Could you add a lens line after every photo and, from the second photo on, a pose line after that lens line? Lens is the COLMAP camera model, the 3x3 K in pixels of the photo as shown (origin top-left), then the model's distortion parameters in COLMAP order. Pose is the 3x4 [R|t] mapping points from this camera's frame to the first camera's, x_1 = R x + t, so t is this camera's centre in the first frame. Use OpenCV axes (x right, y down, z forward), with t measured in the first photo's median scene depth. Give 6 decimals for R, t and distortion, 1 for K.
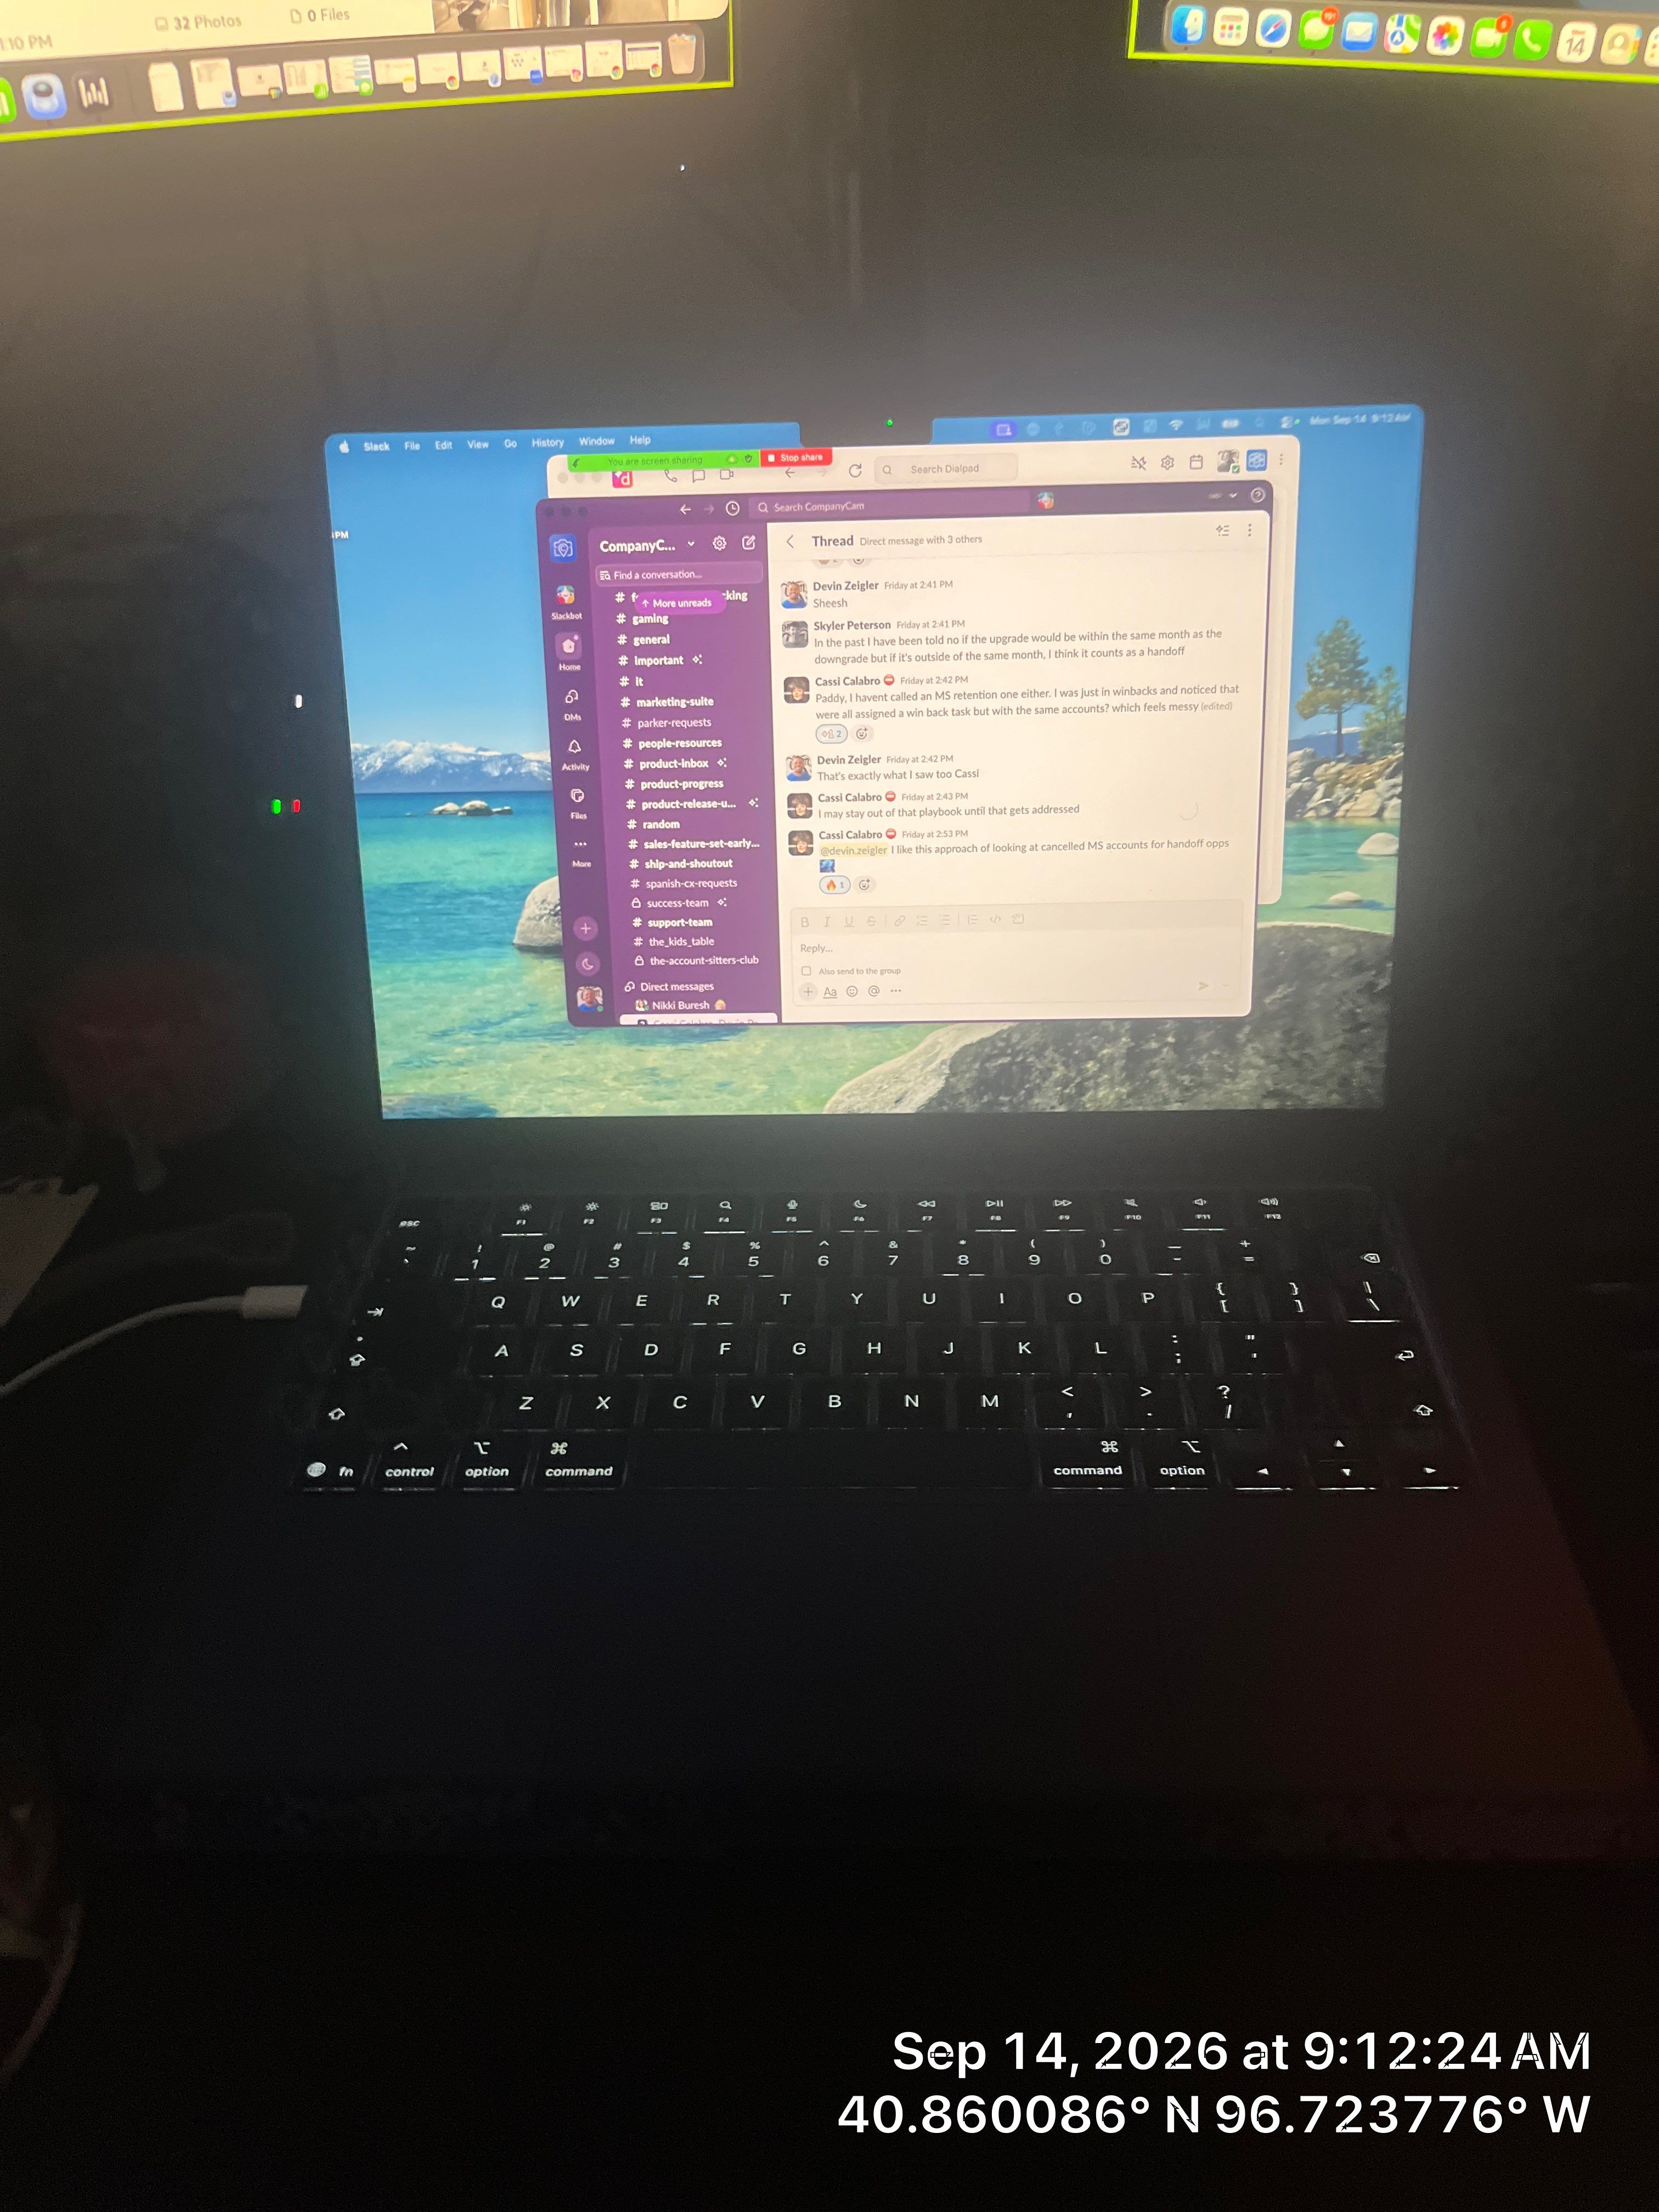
lens RADIAL K [[1613.7, 0, 835.5], [0, 1613.7, 1106.5], [0, 0, 1]] dist [0.107831, -0.263442]
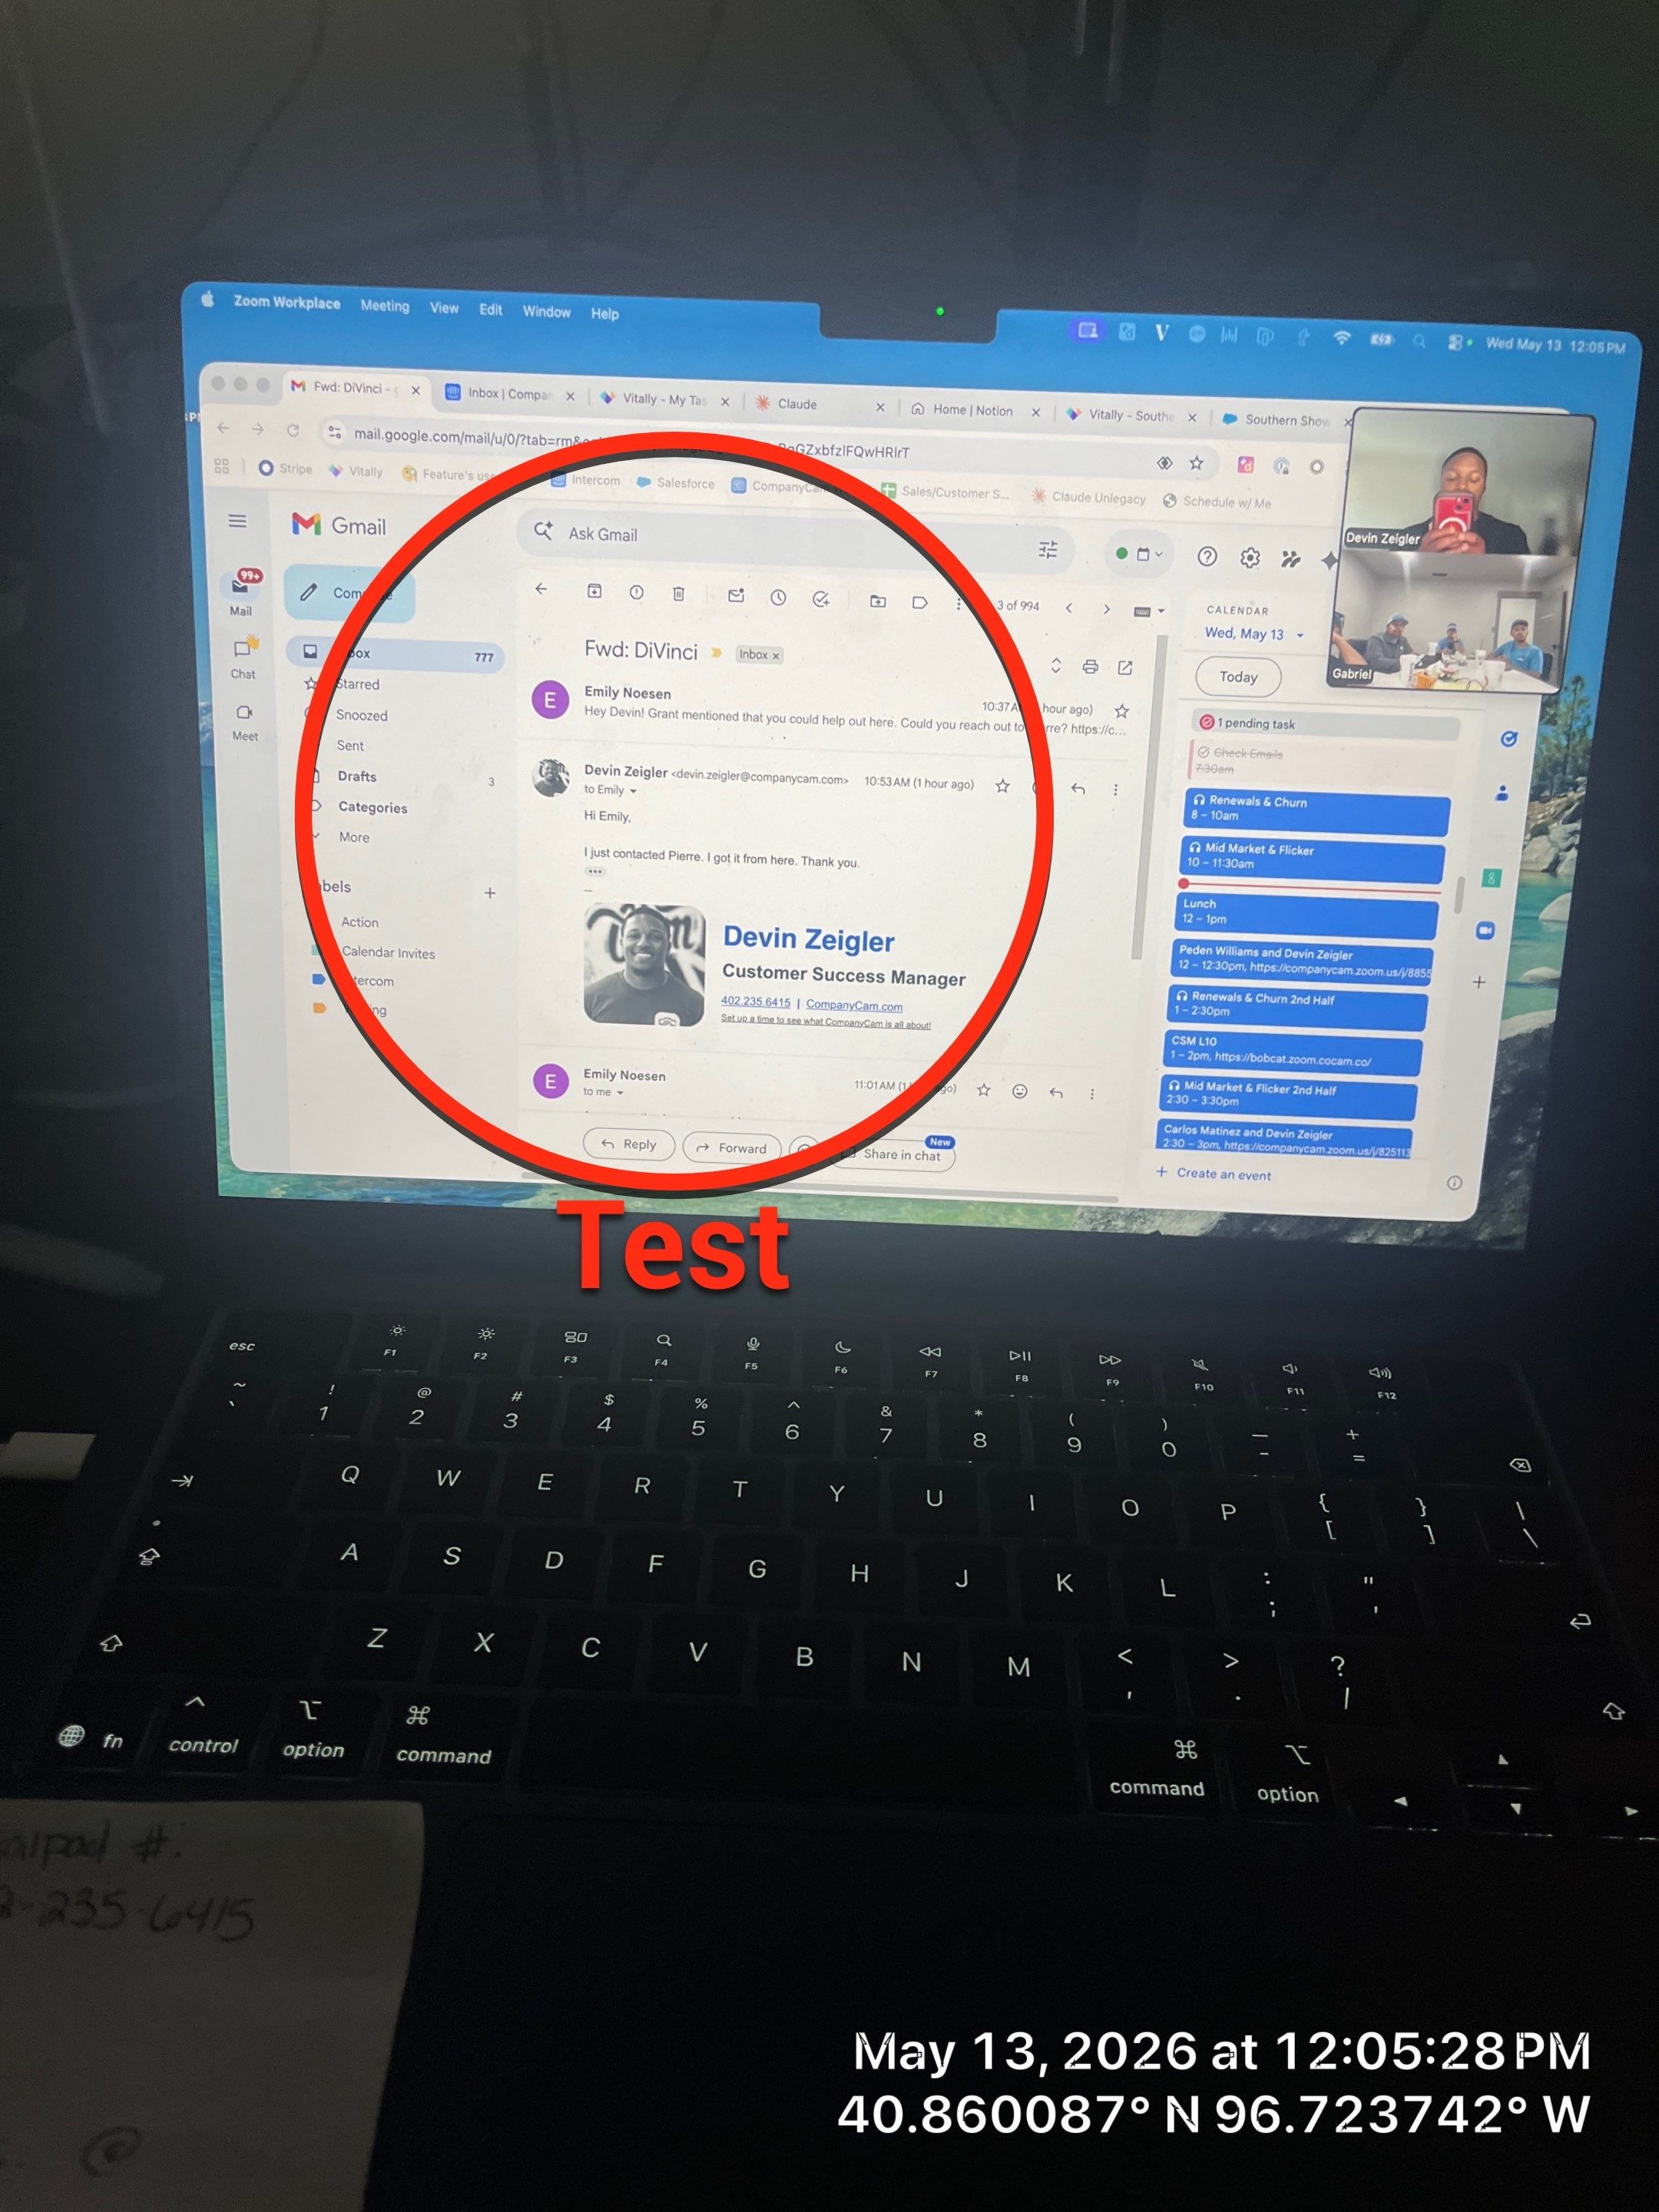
lens RADIAL K [[1626.1, 0, 786.8], [0, 1626.1, 1078.4], [0, 0, 1]] dist [-0.000730, -0.002066]
pose [[0.998418, 0.053396, 0.017626, -0.031148], [-0.053665, 0.998444, 0.015162, -0.076453], [-0.016789, -0.016083, 0.999730, 0.249012]]
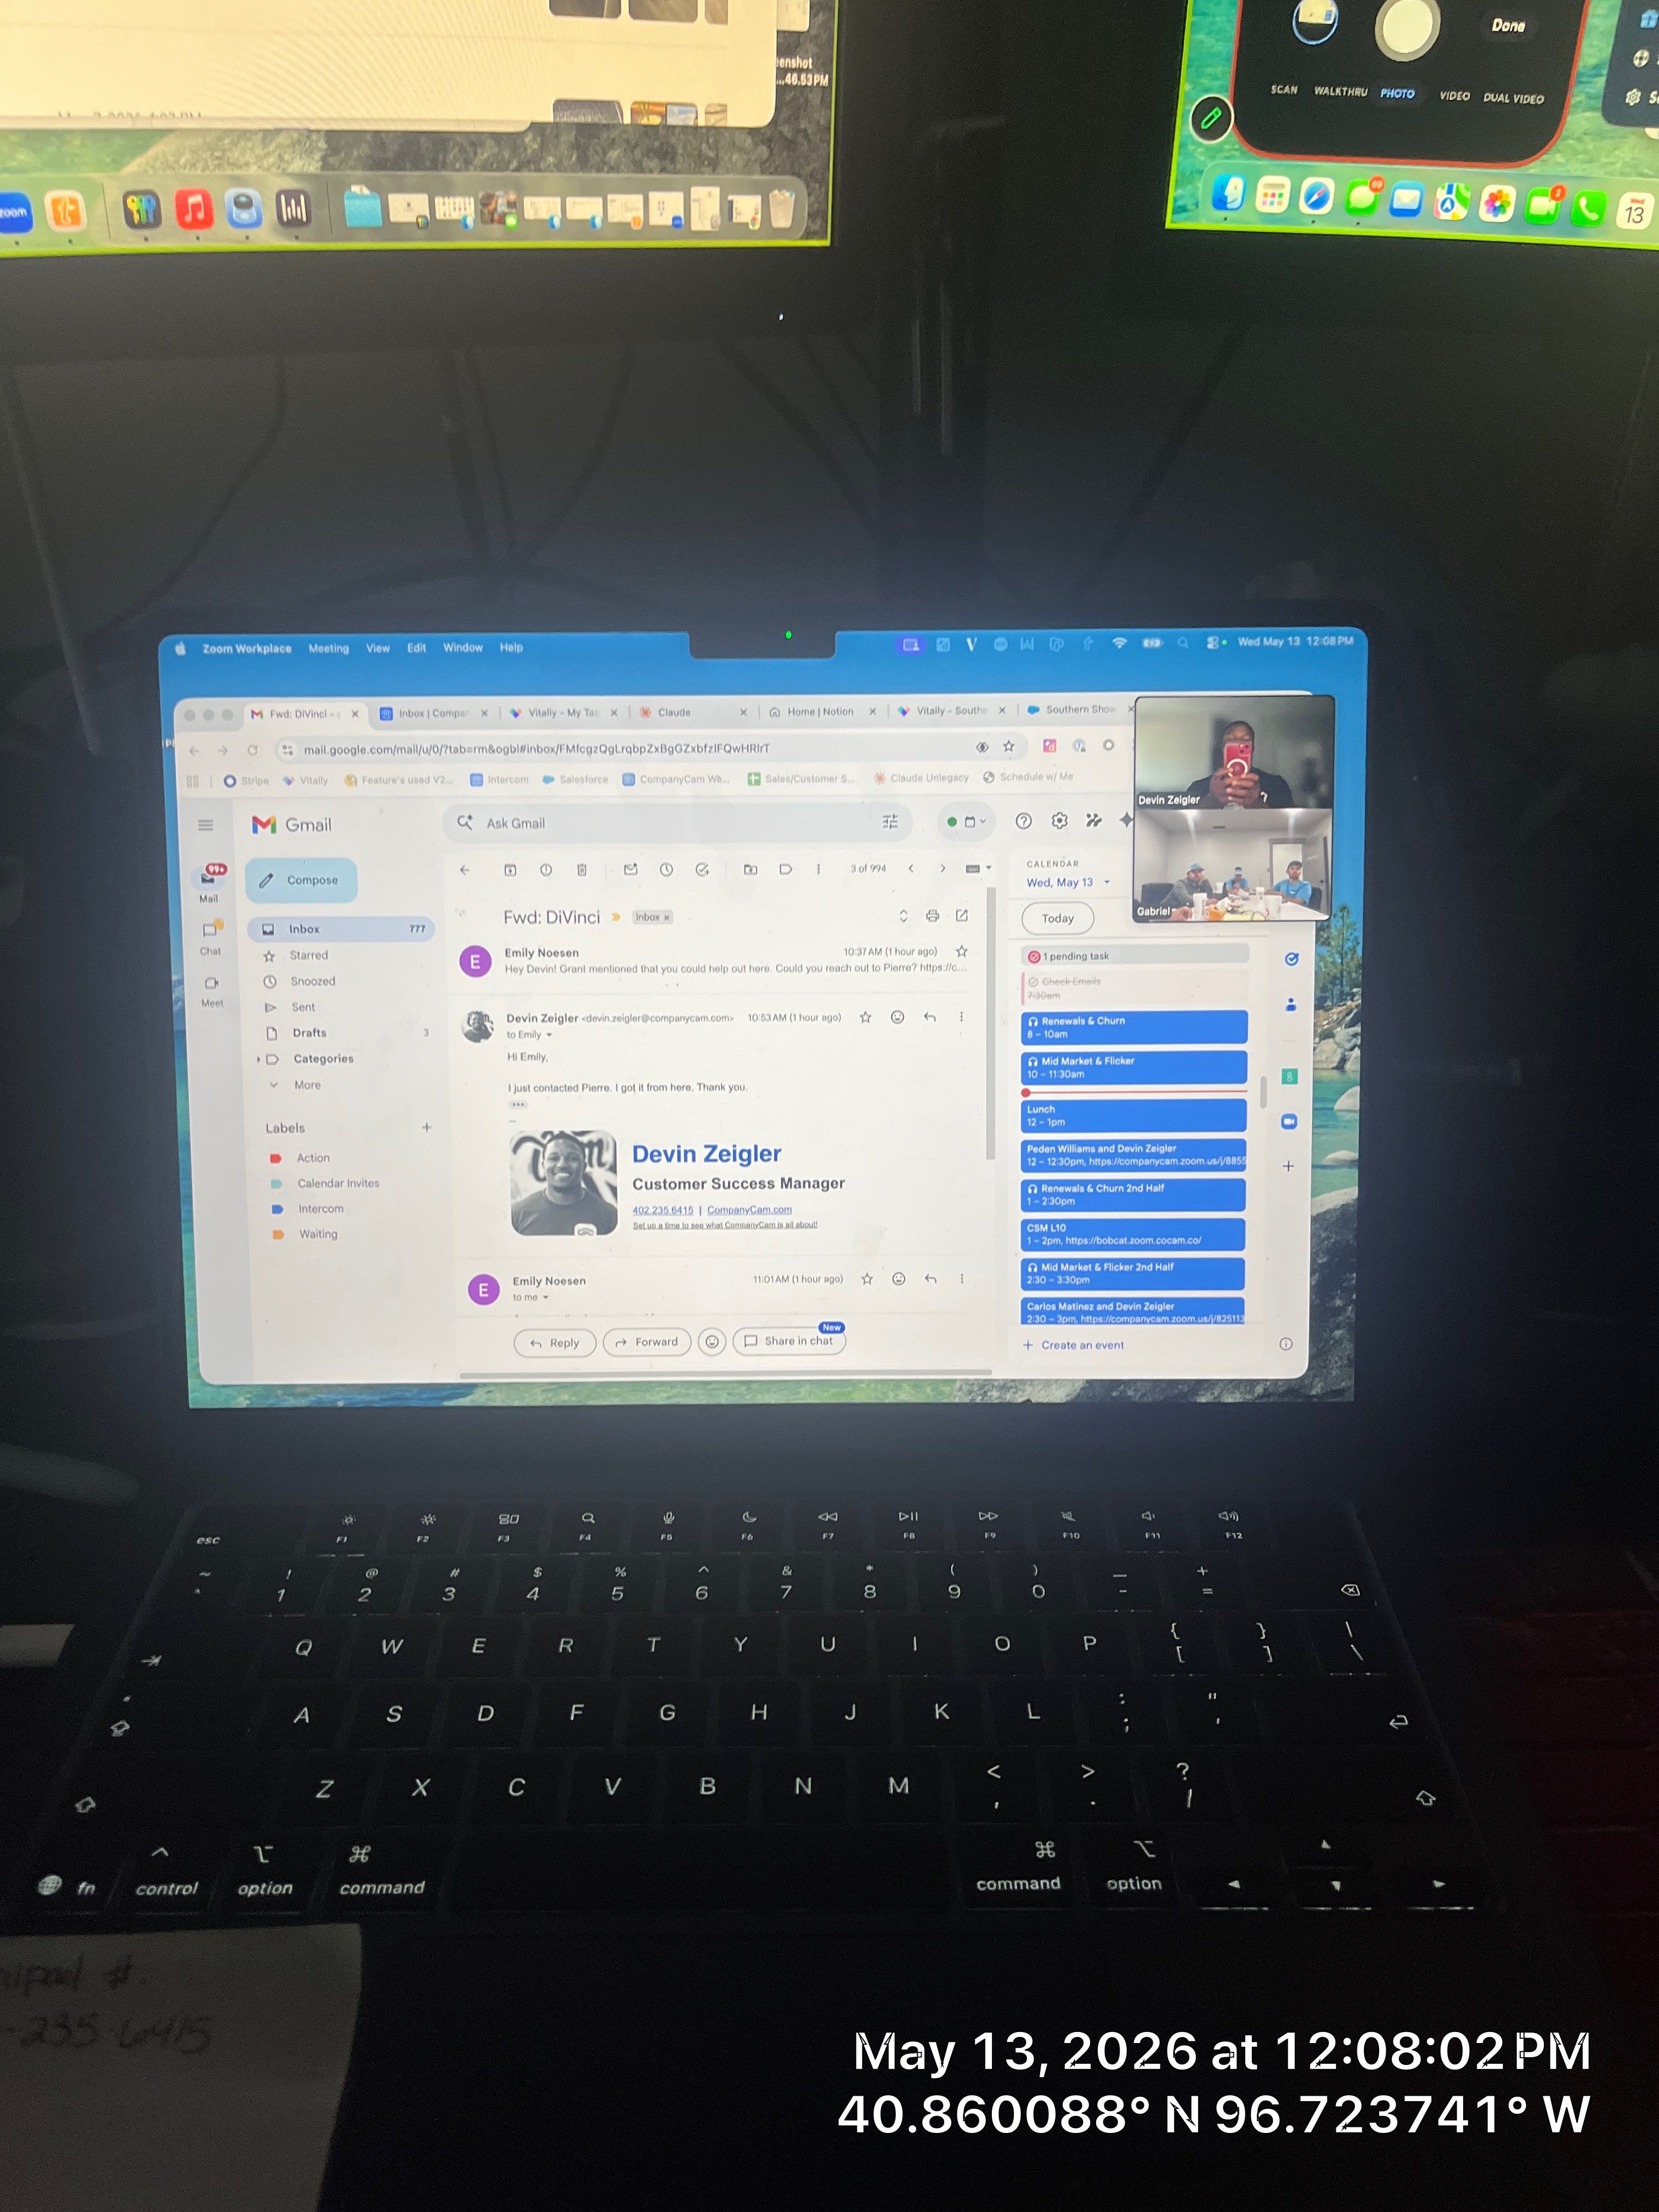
lens RADIAL K [[1637.0, 0, 818.2], [0, 1637.0, 1097.3], [0, 0, 1]] dist [0.040232, -0.080164]
pose [[0.999445, 0.011110, 0.031395, 0.022253], [-0.007199, 0.992500, -0.122033, -0.053392], [-0.032515, 0.121739, 0.992029, 0.124829]]
